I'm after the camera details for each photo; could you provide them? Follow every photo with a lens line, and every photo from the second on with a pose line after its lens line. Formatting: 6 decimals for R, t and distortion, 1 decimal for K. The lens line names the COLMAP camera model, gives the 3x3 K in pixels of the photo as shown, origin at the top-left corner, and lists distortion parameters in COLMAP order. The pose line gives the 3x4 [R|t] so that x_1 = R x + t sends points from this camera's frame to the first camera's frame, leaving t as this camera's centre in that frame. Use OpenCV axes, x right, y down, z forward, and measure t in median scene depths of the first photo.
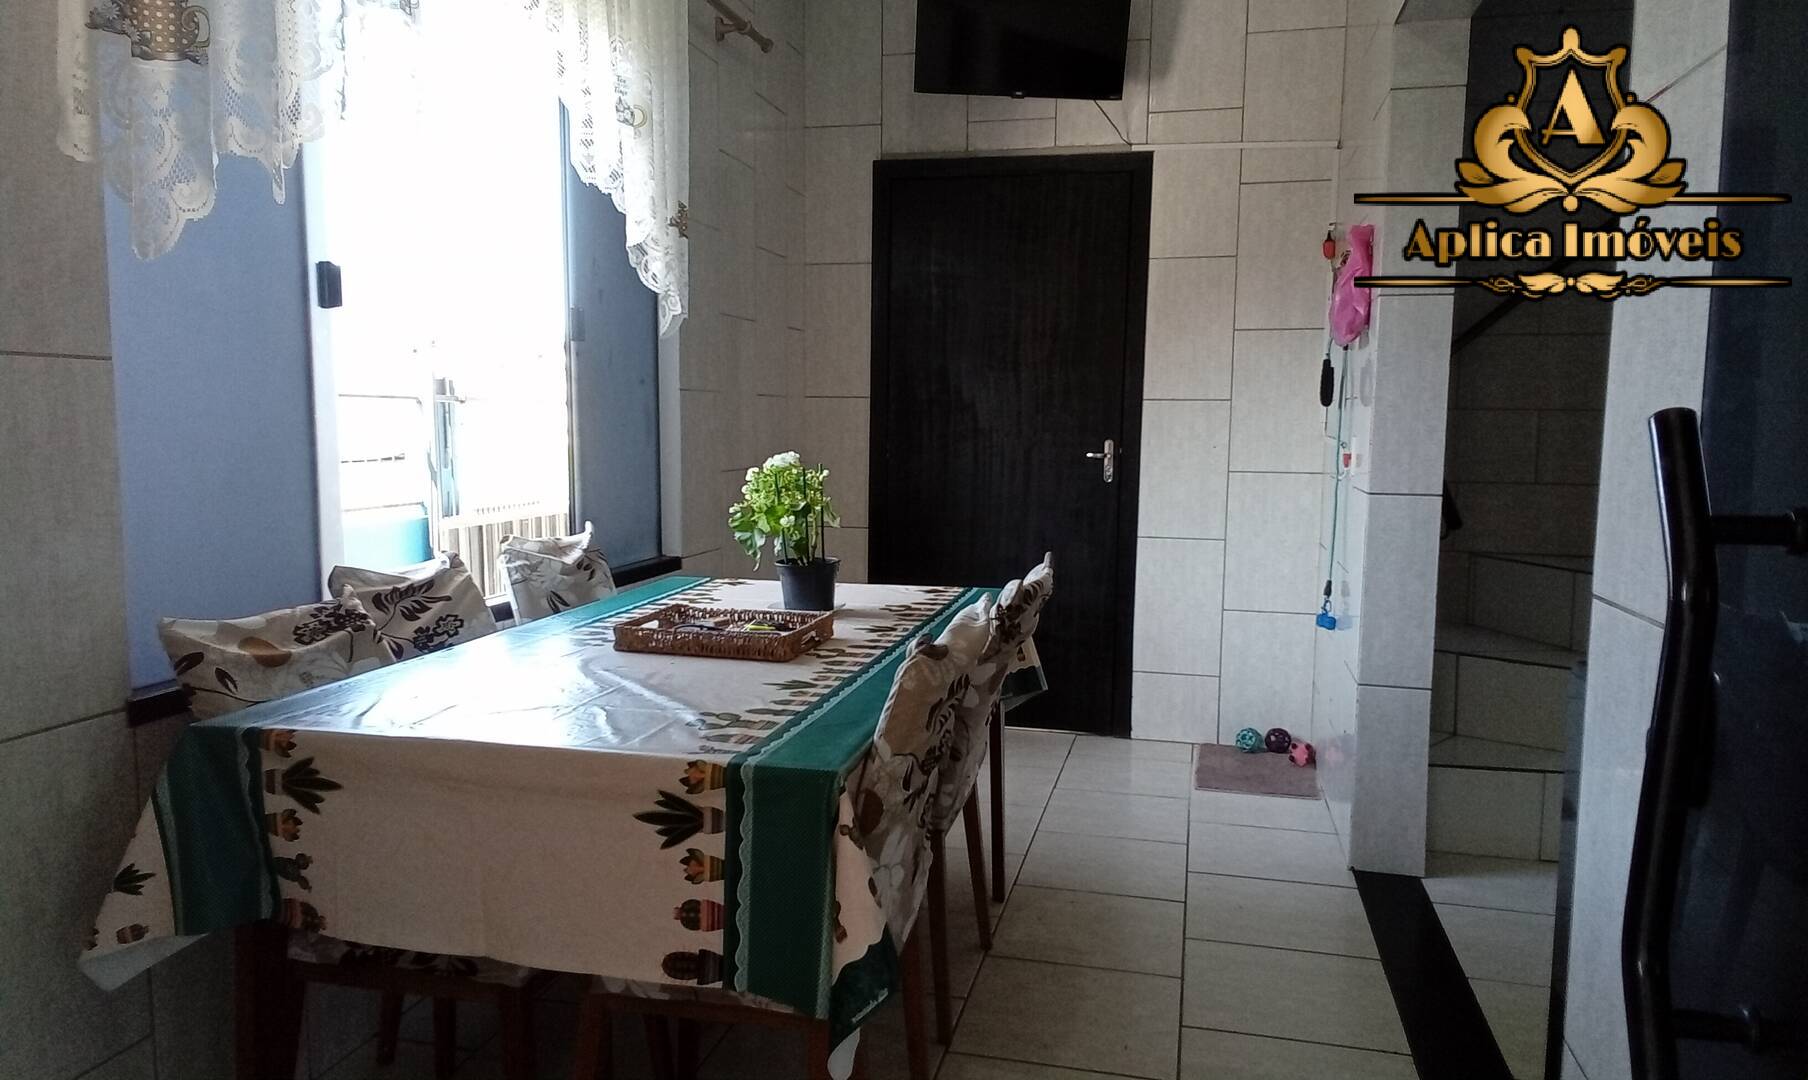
lens RADIAL K [[1224.5, 0, 903.9], [0, 1224.5, 548.3], [0, 0, 1]] dist [0.073886, -0.083147]
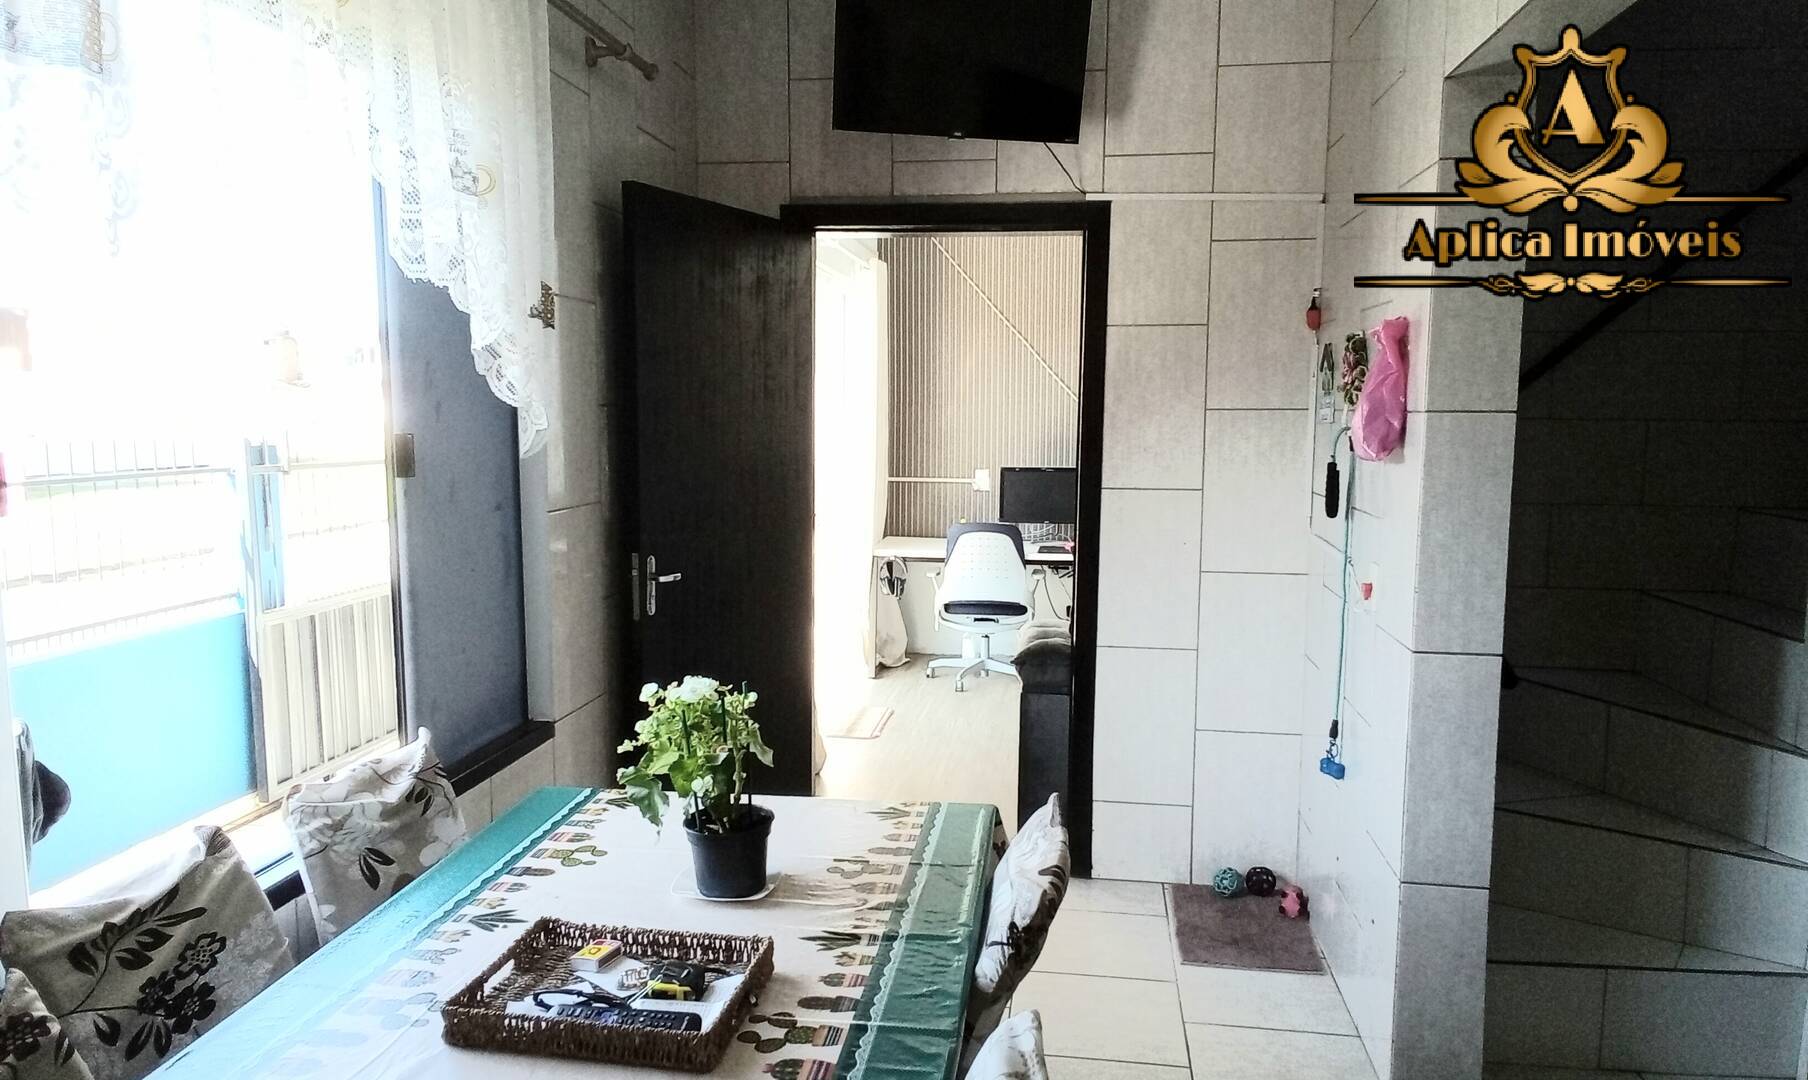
lens RADIAL K [[1224.5, 0, 903.9], [0, 1224.5, 548.3], [0, 0, 1]] dist [0.073886, -0.083147]
pose [[0.995570, -0.015669, 0.092708, -0.028609], [0.014705, 0.999831, 0.011067, -0.109861], [-0.092866, -0.009655, 0.995632, 0.189922]]
